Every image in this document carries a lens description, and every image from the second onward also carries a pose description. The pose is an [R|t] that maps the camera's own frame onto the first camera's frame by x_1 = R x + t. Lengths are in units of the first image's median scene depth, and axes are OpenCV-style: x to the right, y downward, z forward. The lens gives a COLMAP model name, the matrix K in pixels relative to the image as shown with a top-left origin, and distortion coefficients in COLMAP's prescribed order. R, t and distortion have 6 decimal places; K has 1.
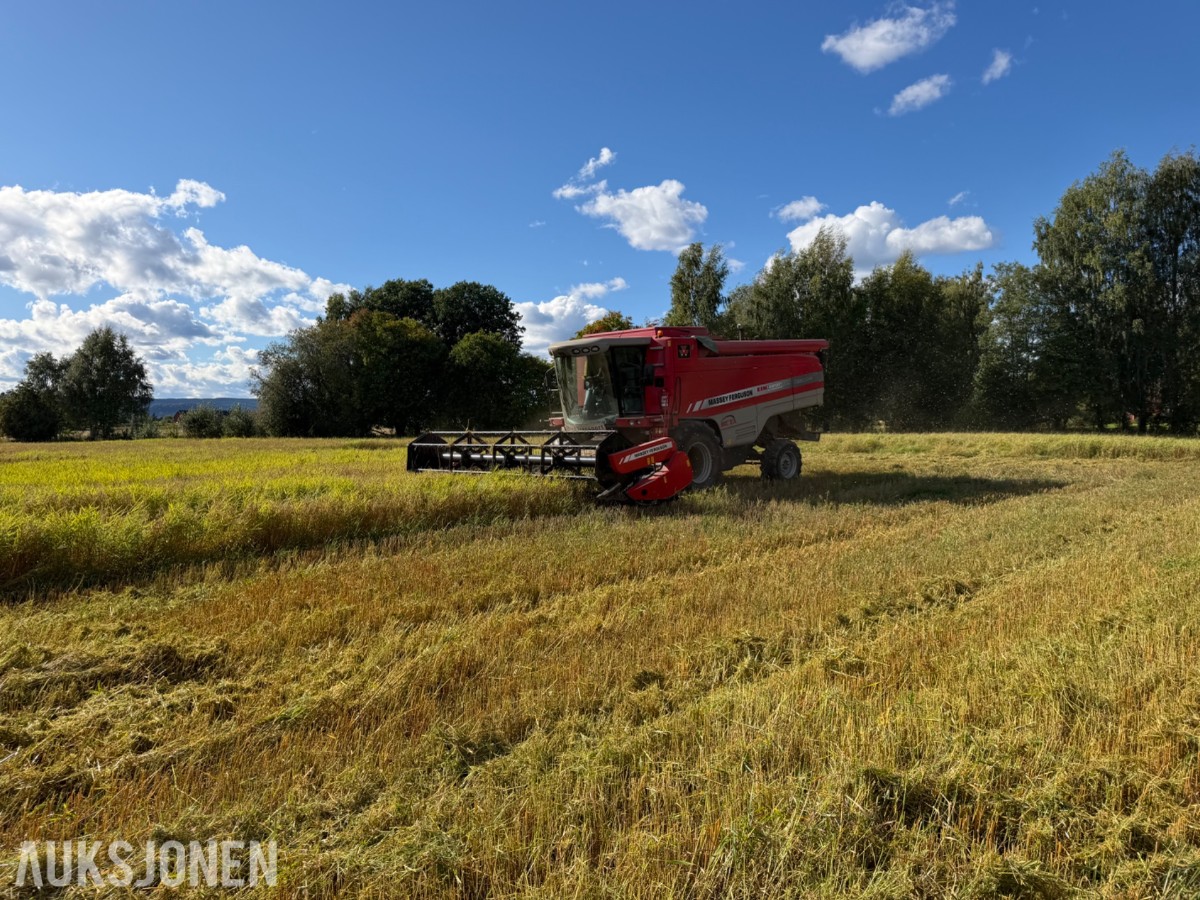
lens RADIAL K [[846.8, 0, 605.7], [0, 846.8, 443.6], [0, 0, 1]] dist [0.043384, -0.041279]
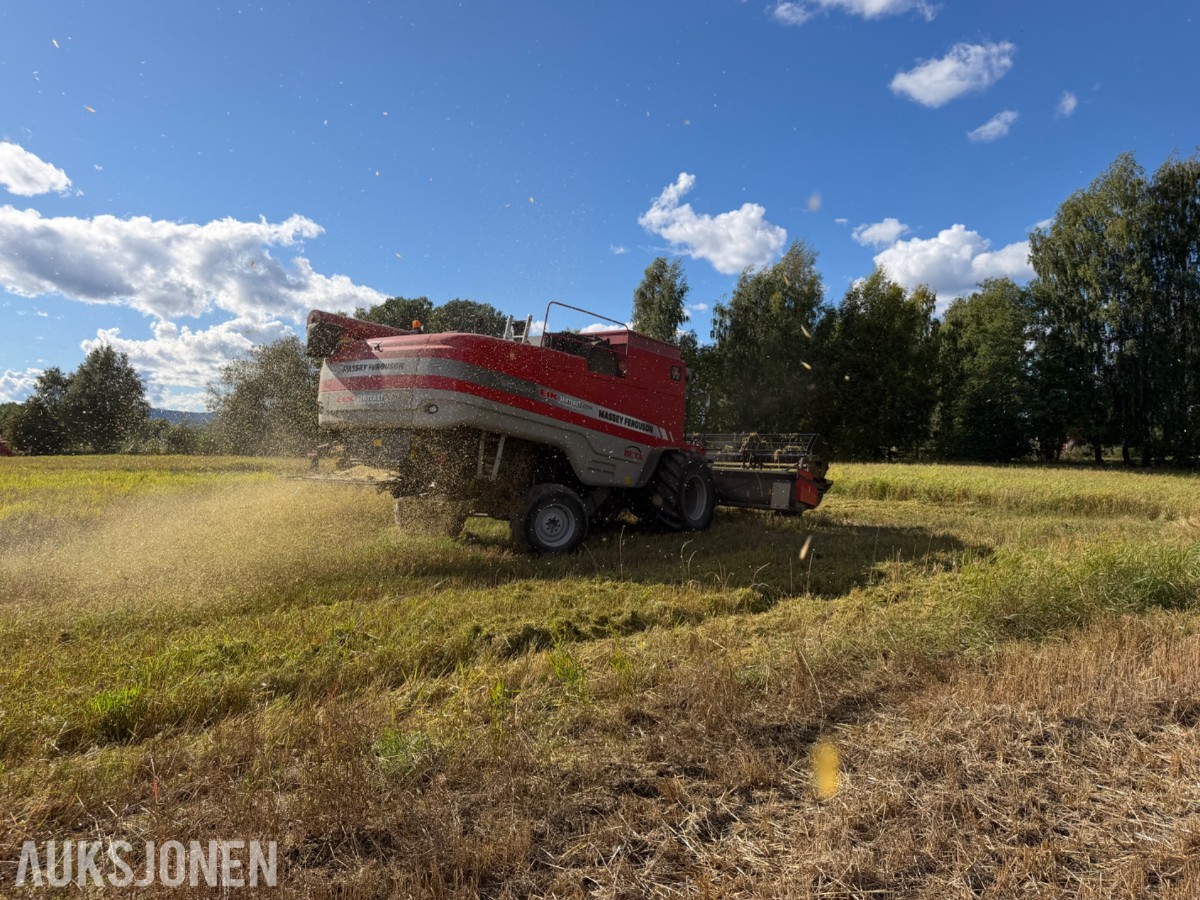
lens RADIAL K [[846.8, 0, 627.6], [0, 846.8, 446.8], [0, 0, 1]] dist [0.043384, -0.041279]
pose [[0.994974, 0.019327, -0.098250, 0.118687], [-0.021964, 0.999425, -0.025824, -0.000850], [0.097695, 0.027852, 0.994827, 0.045747]]
